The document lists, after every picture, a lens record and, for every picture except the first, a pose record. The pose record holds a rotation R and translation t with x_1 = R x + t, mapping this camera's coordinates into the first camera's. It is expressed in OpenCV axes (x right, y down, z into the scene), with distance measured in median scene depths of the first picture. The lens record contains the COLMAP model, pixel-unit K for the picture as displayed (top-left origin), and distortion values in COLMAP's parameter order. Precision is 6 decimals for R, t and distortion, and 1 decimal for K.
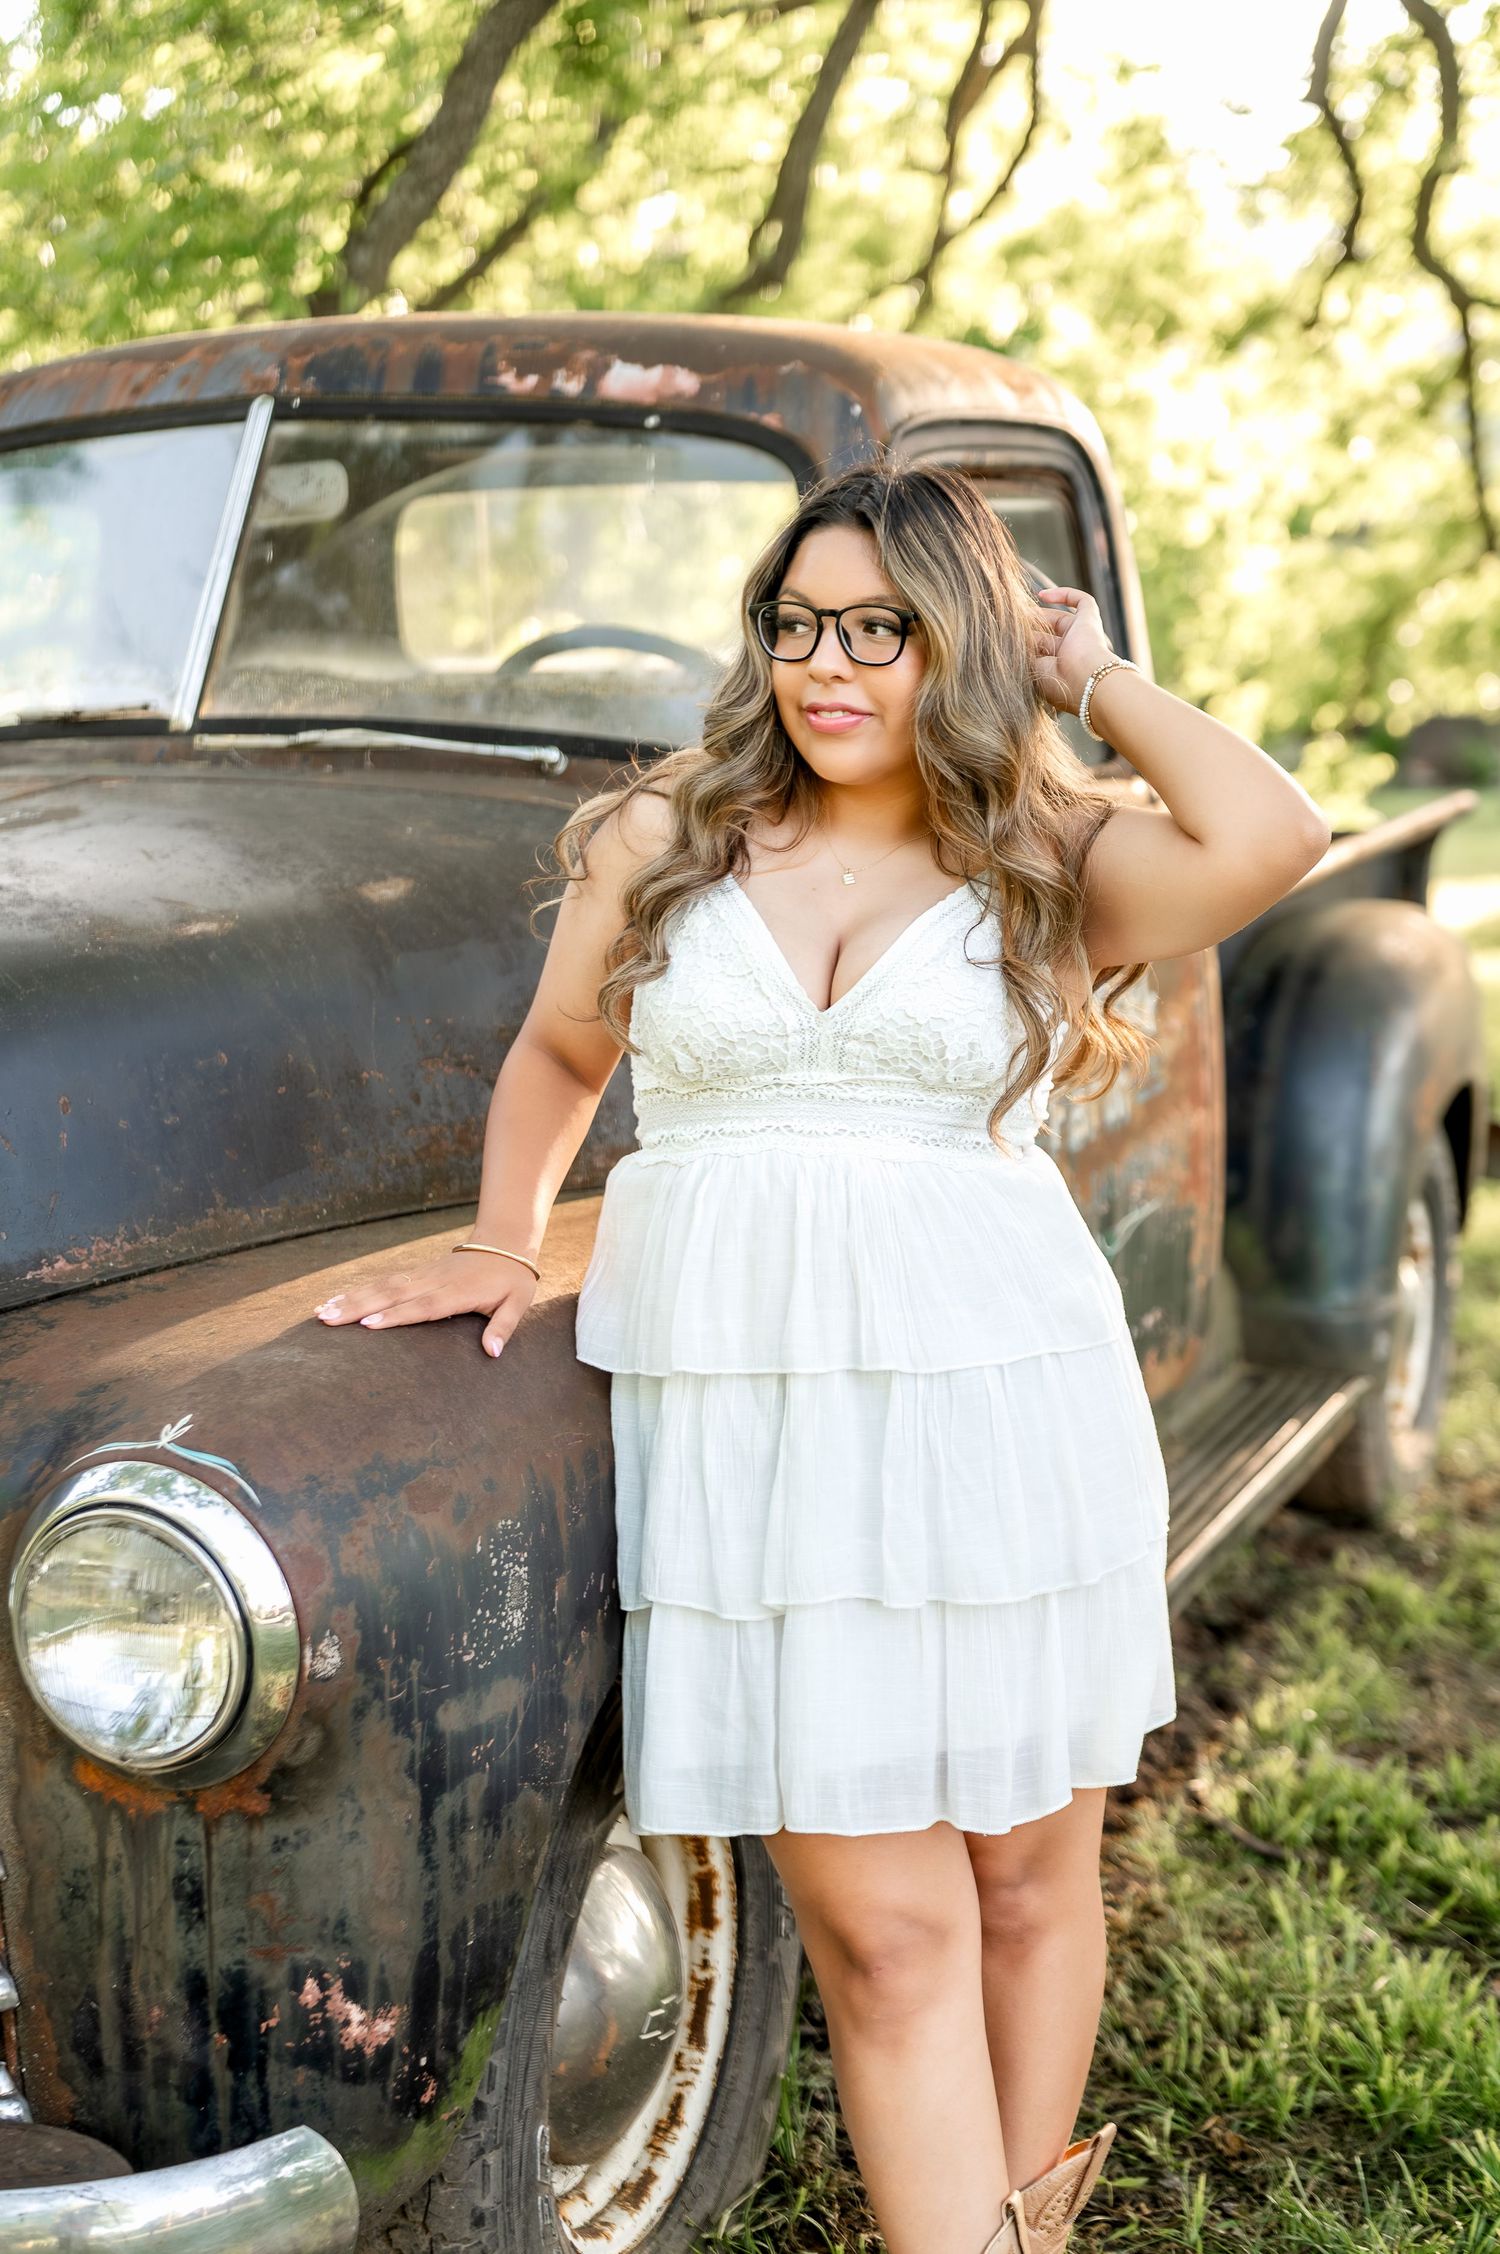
lens RADIAL K [[3375.0, 0, 757.5], [0, 3375.0, 1131.6], [0, 0, 1]] dist [-0.005316, 0.000000]
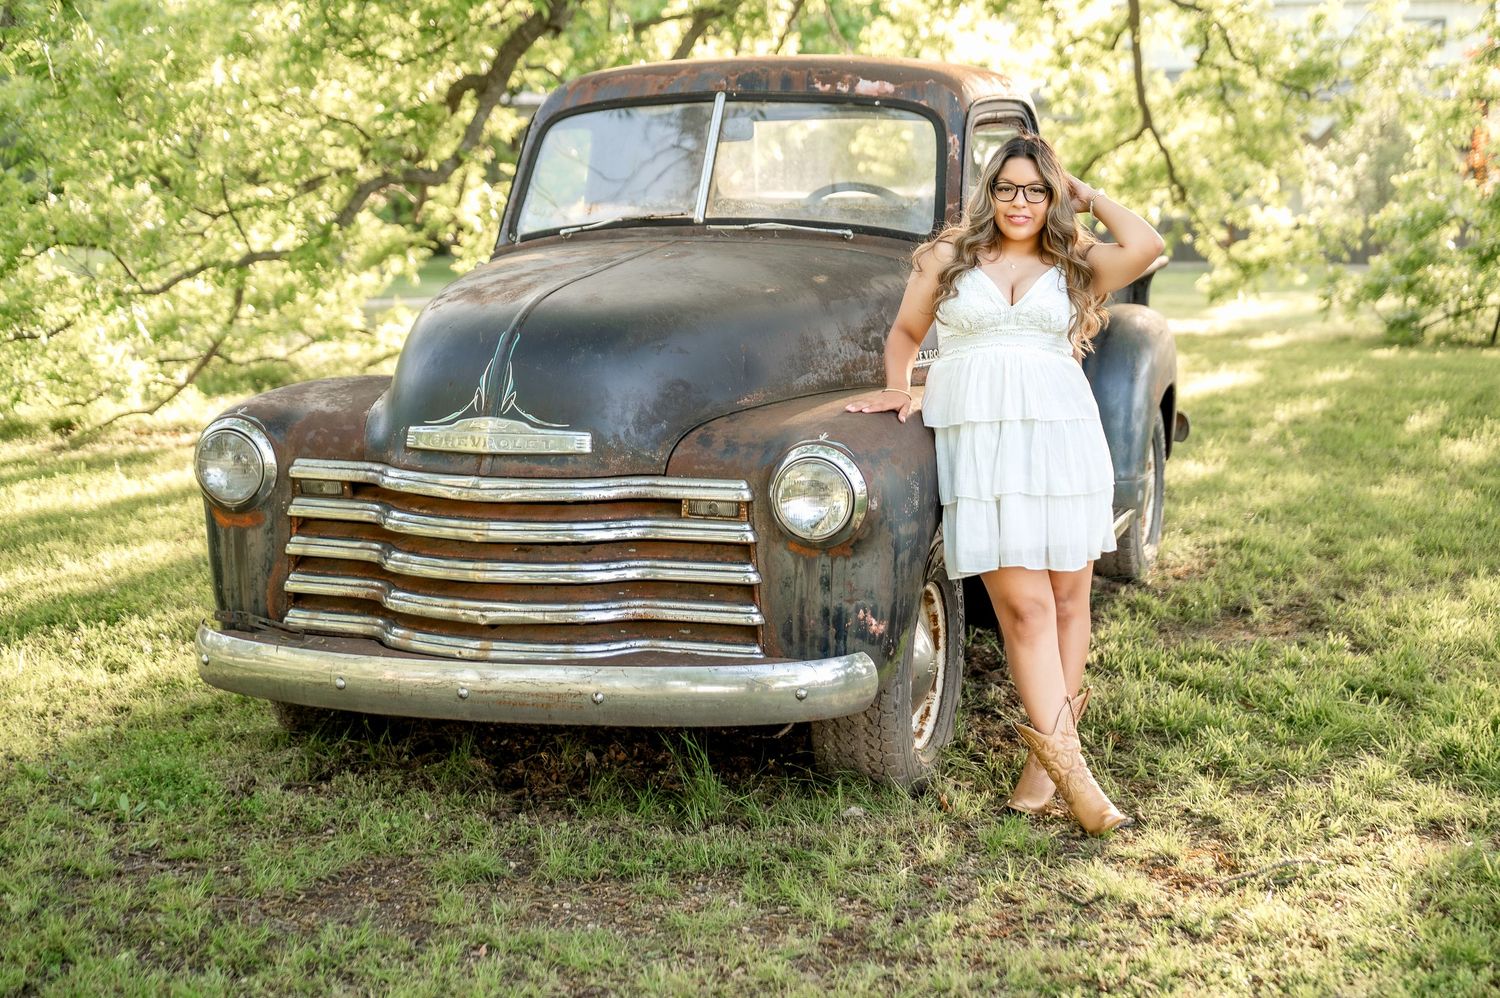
lens RADIAL K [[2246.0, 0, 758.5], [0, 2246.0, 509.4], [0, 0, 1]] dist [-0.005316, 0.000000]
pose [[0.998628, -0.006500, 0.051963, -0.216206], [0.006286, 0.999971, 0.004289, 0.092497], [-0.051990, -0.003956, 0.998640, -0.716350]]
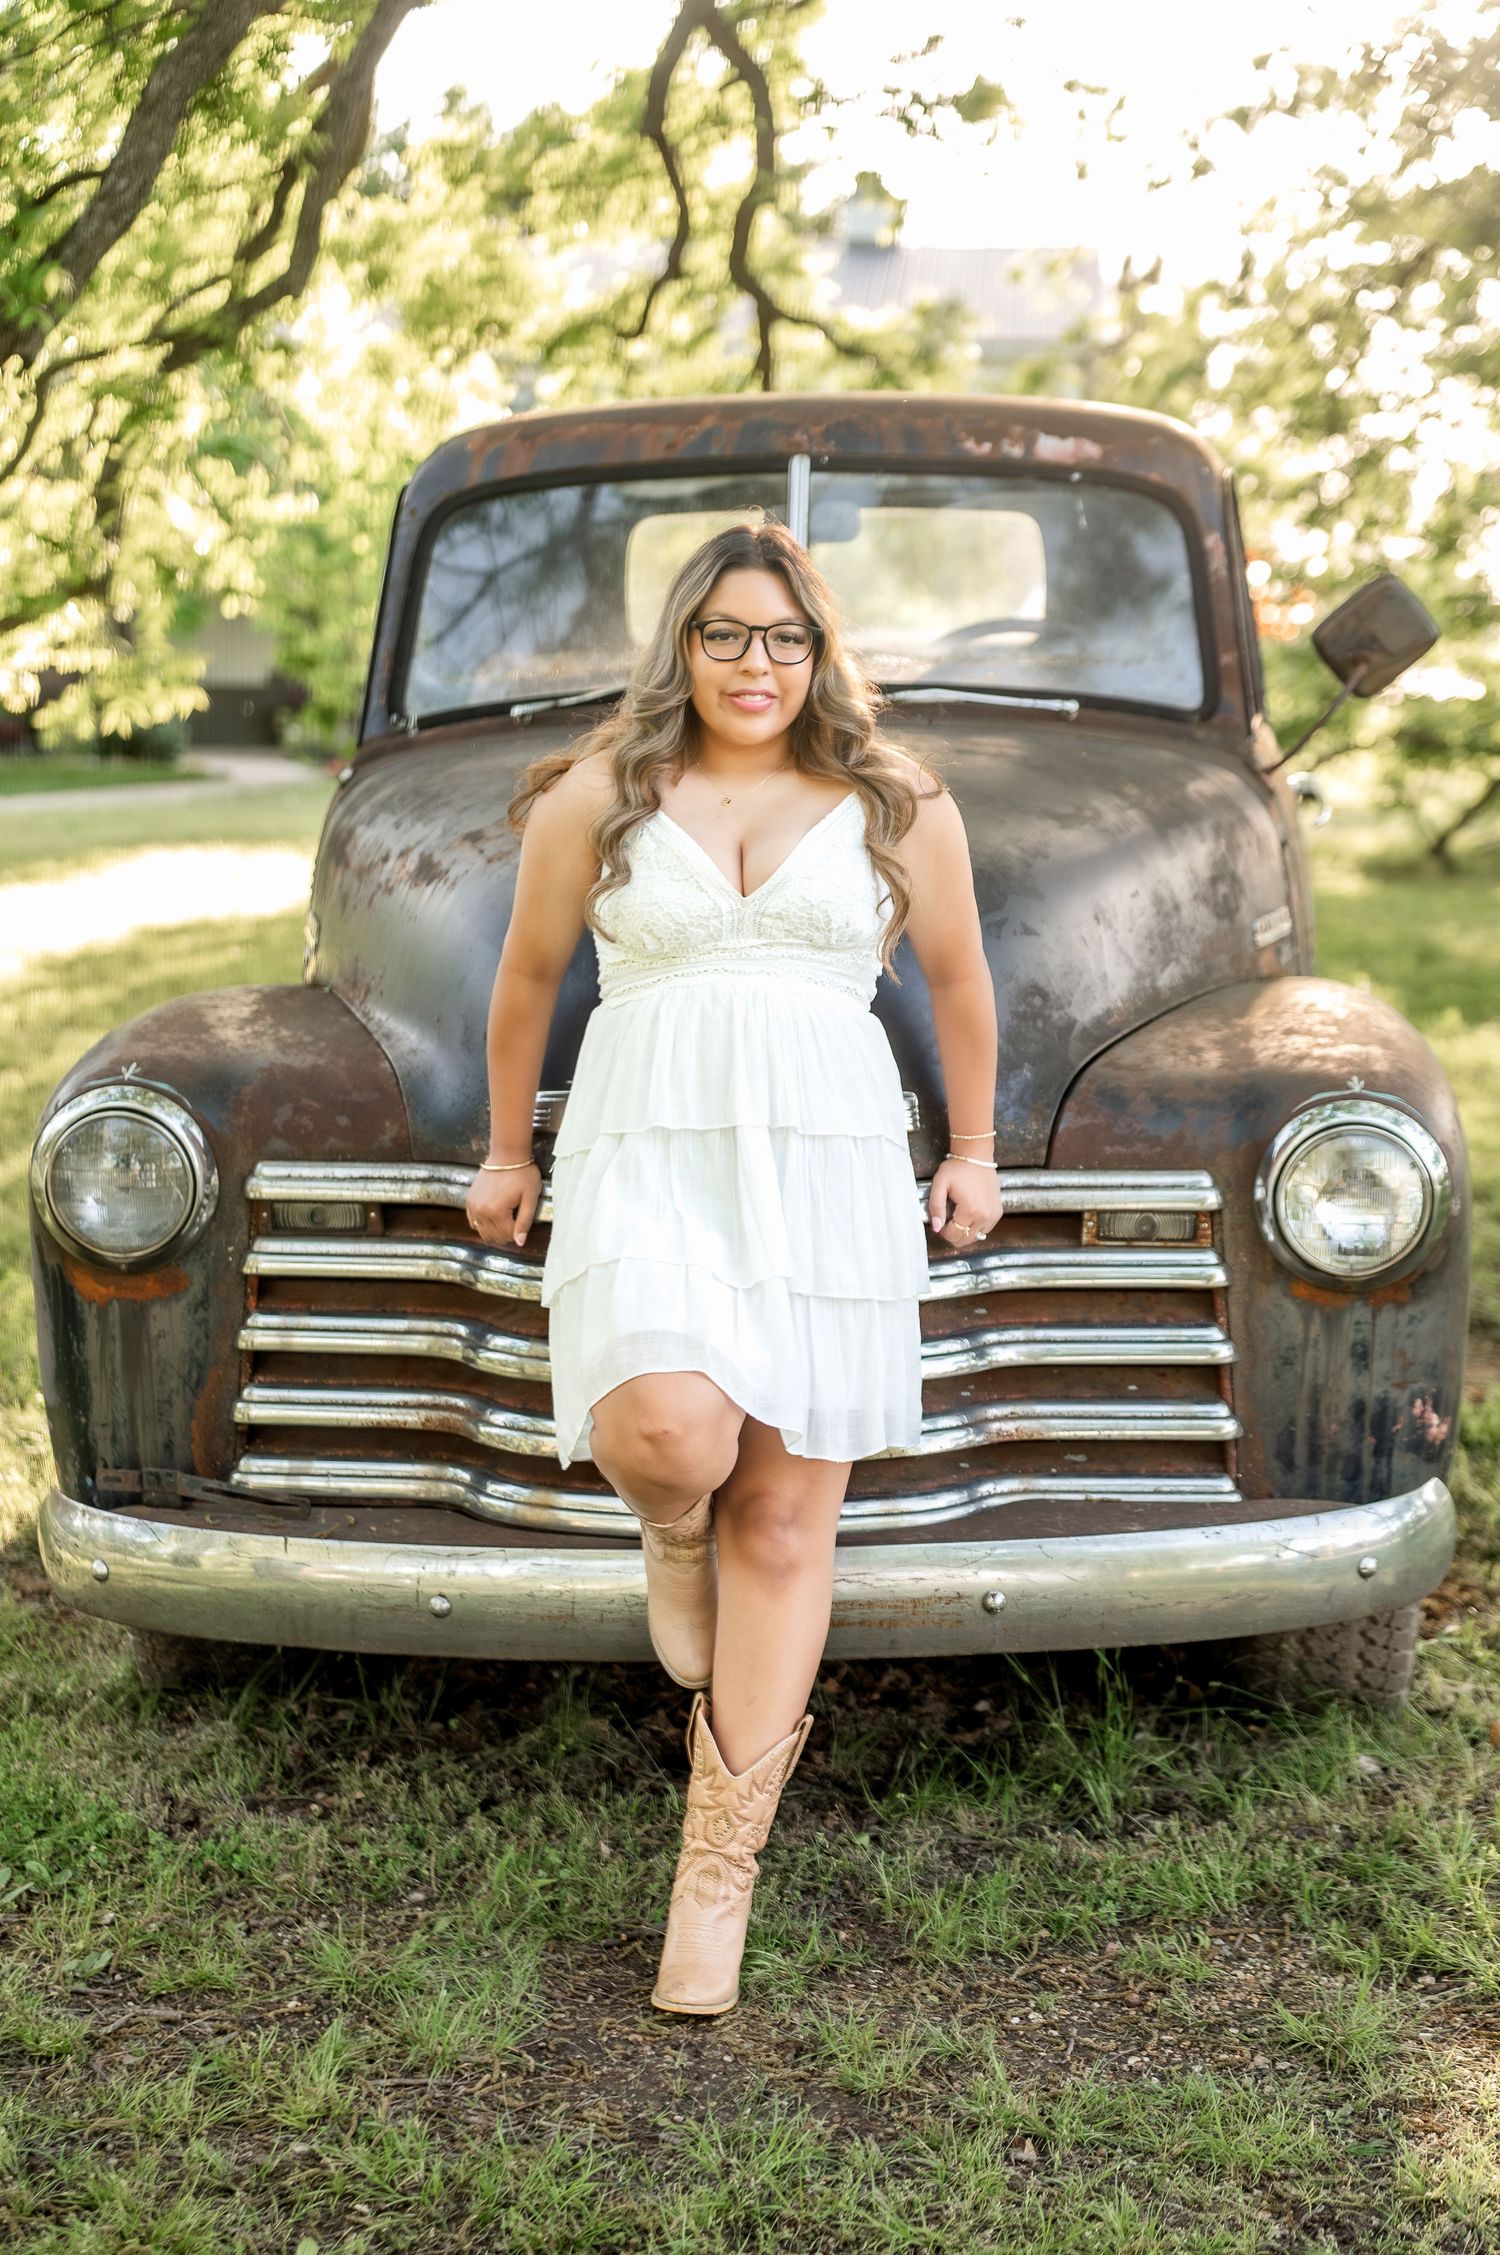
lens RADIAL K [[3376.5, 0, 844.3], [0, 3376.5, 1158.9], [0, 0, 1]] dist [-0.005316, 0.000000]
pose [[0.949818, -0.051240, 0.308579, -0.601113], [0.046756, 0.998666, 0.021914, 0.047444], [-0.309290, -0.006387, 0.950946, -0.360547]]
